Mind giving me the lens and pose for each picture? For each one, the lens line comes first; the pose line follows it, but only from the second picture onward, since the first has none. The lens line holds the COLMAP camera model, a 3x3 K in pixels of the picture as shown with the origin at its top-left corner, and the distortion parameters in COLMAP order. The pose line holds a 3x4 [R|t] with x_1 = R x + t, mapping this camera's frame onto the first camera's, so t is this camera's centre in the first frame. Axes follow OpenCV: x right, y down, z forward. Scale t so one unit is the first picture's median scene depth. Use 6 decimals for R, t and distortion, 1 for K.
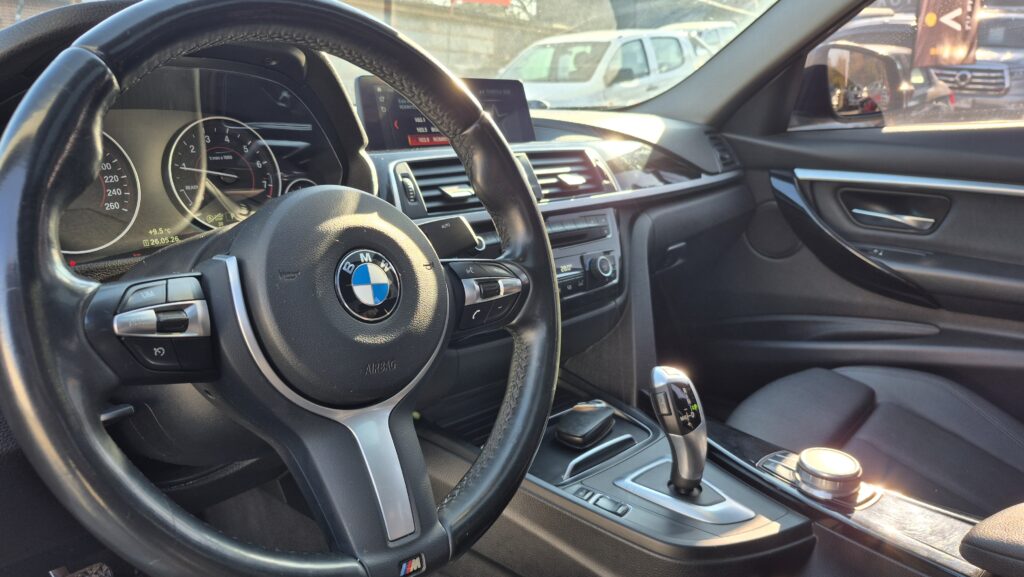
lens RADIAL K [[711.7, 0, 508.2], [0, 711.7, 285.9], [0, 0, 1]] dist [0.085268, -0.129375]
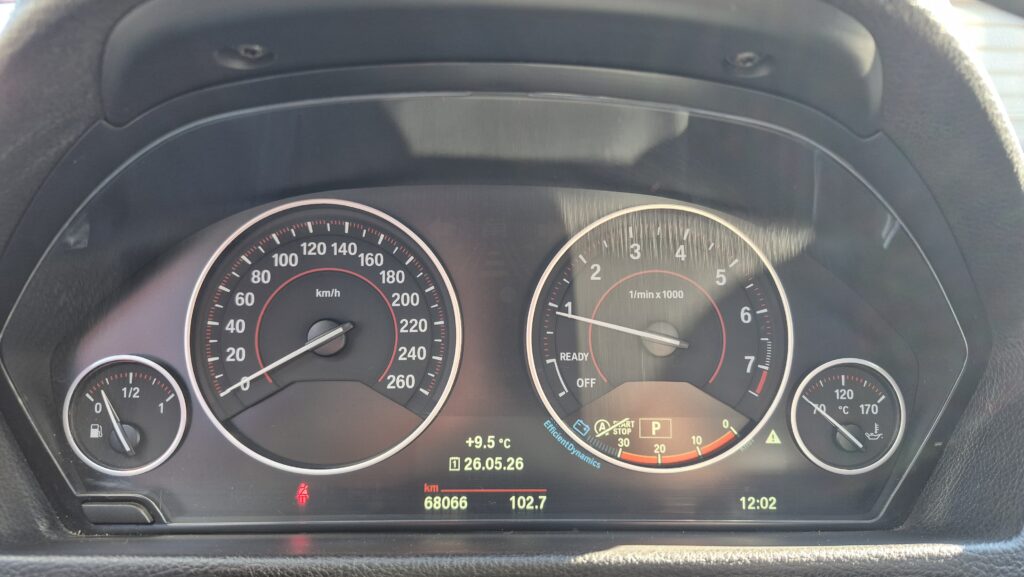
lens RADIAL K [[711.7, 0, 508.2], [0, 711.7, 285.9], [0, 0, 1]] dist [0.085268, -0.129375]
pose [[0.662779, 0.170506, -0.729145, -0.105495], [-0.187838, 0.980454, 0.058531, -0.143121], [0.724873, 0.098168, 0.681852, 0.474554]]
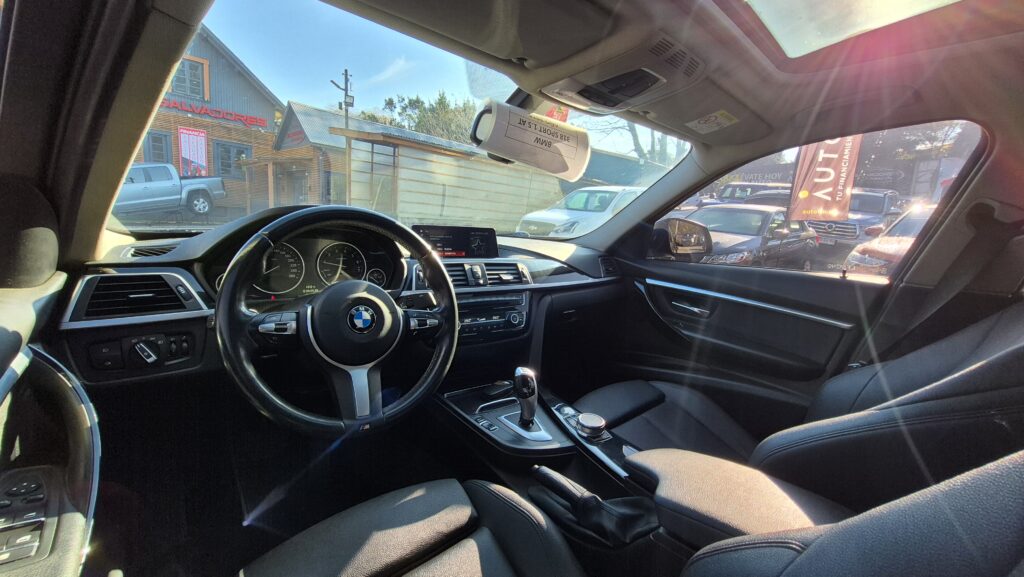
lens RADIAL K [[400.5, 0, 512.0], [0, 400.5, 288.5], [0, 0, 1]] dist [0.001782, 0.000109]
pose [[0.987550, 0.098675, -0.122507, 0.262176], [-0.106773, 0.992386, -0.061391, -0.041493], [0.115517, 0.073707, 0.990567, -0.204905]]
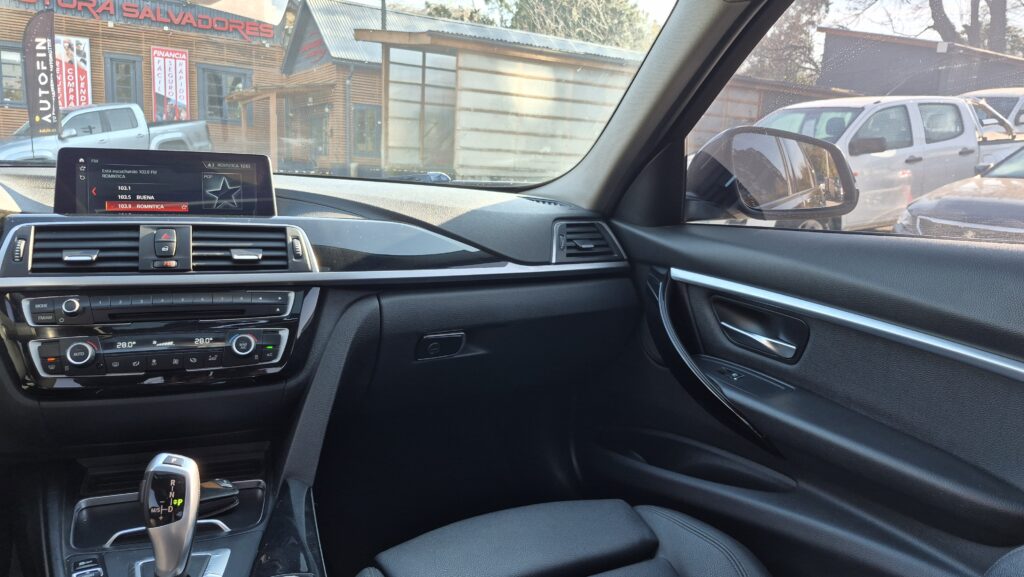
lens RADIAL K [[703.4, 0, 501.7], [0, 703.4, 289.8], [0, 0, 1]] dist [0.090819, -0.115897]
pose [[0.922179, 0.109578, -0.370917, 0.809614], [-0.135796, 0.989704, -0.045236, -0.104480], [0.362141, 0.092084, 0.927564, 0.204318]]
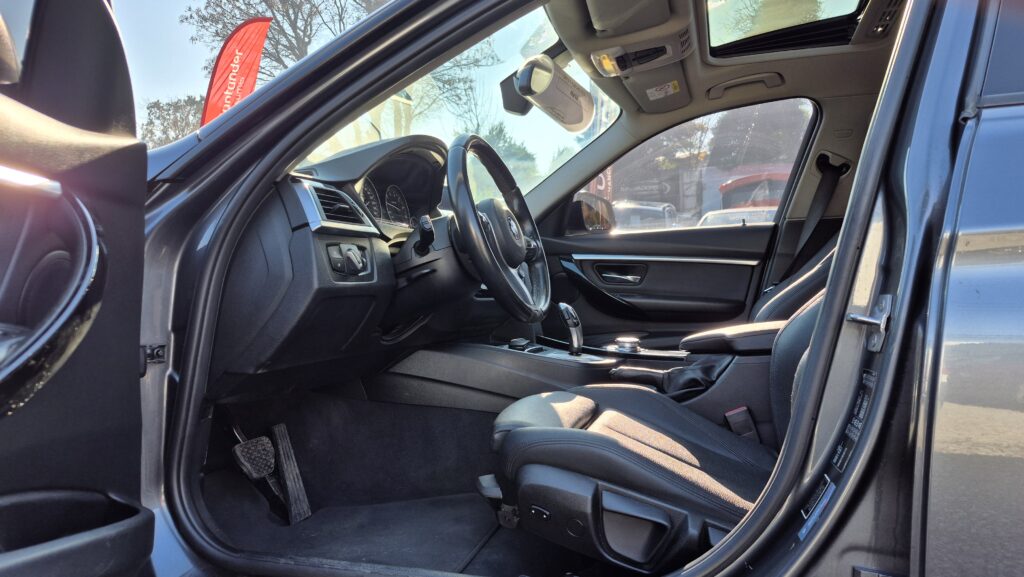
lens RADIAL K [[711.7, 0, 508.2], [0, 711.7, 285.9], [0, 0, 1]] dist [0.085268, -0.129375]
pose [[0.921451, 0.007923, 0.388413, -0.690784], [0.080506, 0.974195, -0.210861, 0.431859], [-0.380061, 0.225568, 0.897036, -0.825329]]
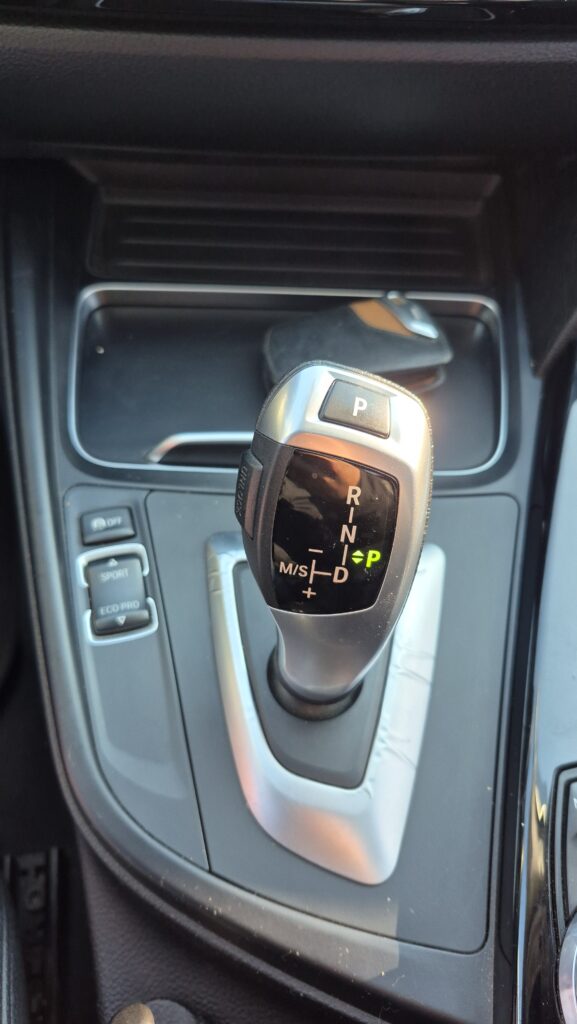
lens RADIAL K [[711.7, 0, 288.5], [0, 711.7, 512.0], [0, 0, 1]] dist [0.085268, -0.129375]
pose [[0.733966, 0.573348, -0.364096, 0.264081], [-0.181448, 0.682119, 0.708371, -0.015304], [0.654500, -0.453856, 0.604685, 0.692082]]
